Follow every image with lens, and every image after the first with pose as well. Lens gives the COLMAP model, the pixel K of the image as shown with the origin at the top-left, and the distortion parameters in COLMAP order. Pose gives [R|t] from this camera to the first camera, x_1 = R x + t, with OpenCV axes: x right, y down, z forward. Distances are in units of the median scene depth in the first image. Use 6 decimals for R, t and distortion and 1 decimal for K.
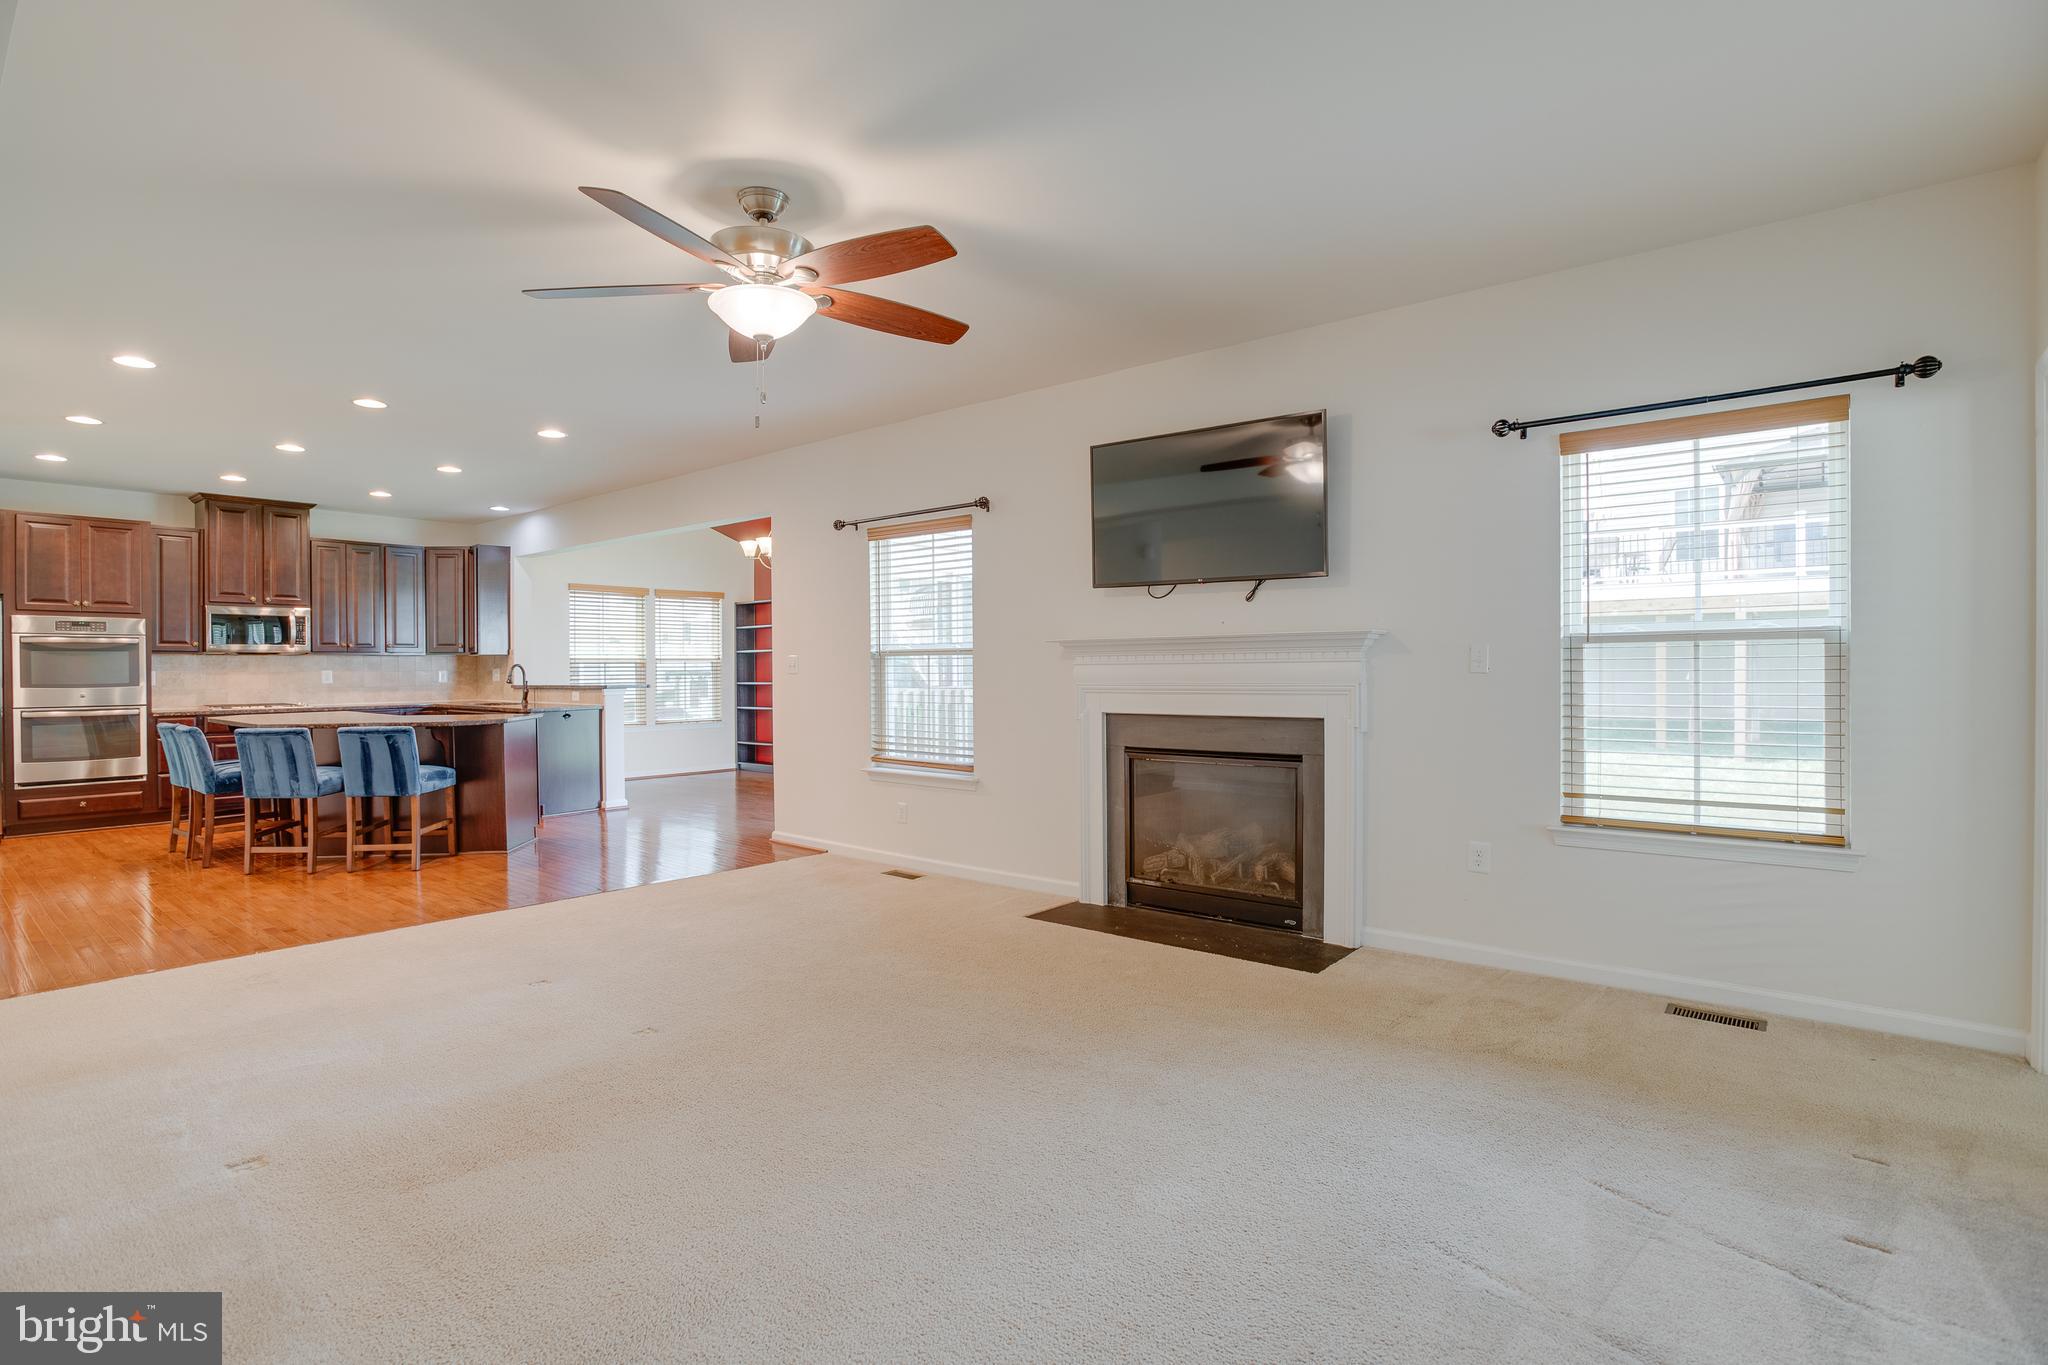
lens RADIAL K [[987.5, 0, 1028.2], [0, 987.5, 673.7], [0, 0, 1]] dist [0.005241, 0.001311]
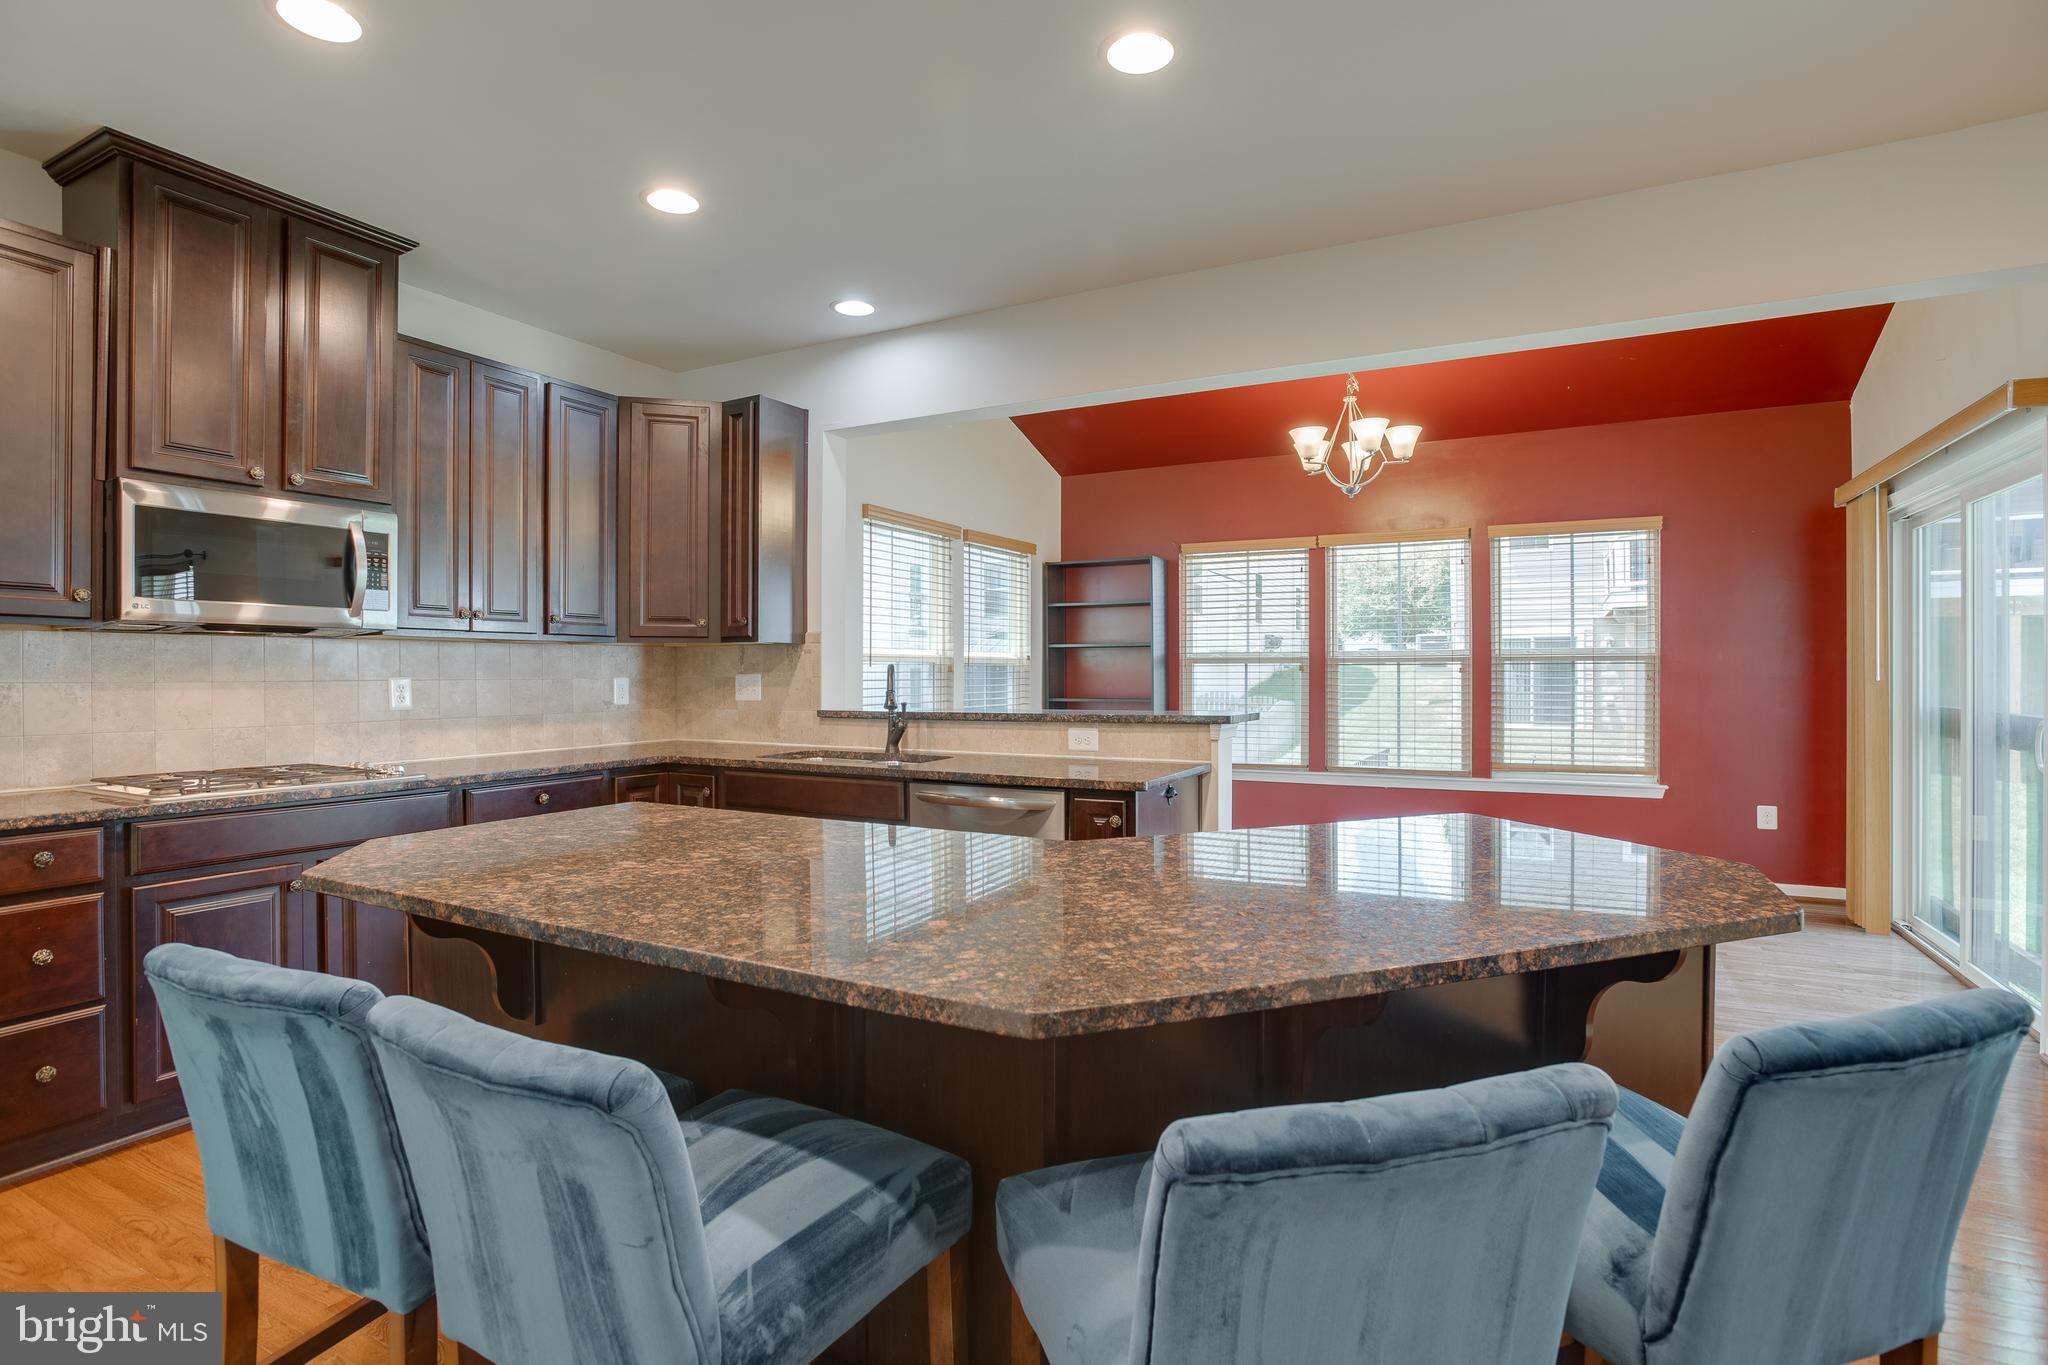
lens RADIAL K [[987.5, 0, 1032.2], [0, 987.5, 672.5], [0, 0, 1]] dist [0.005241, 0.001311]
pose [[0.986128, -0.000145, 0.165987, -0.542715], [0.002092, 0.999931, -0.011558, -0.000112], [-0.165974, 0.011745, 0.986060, 0.580308]]
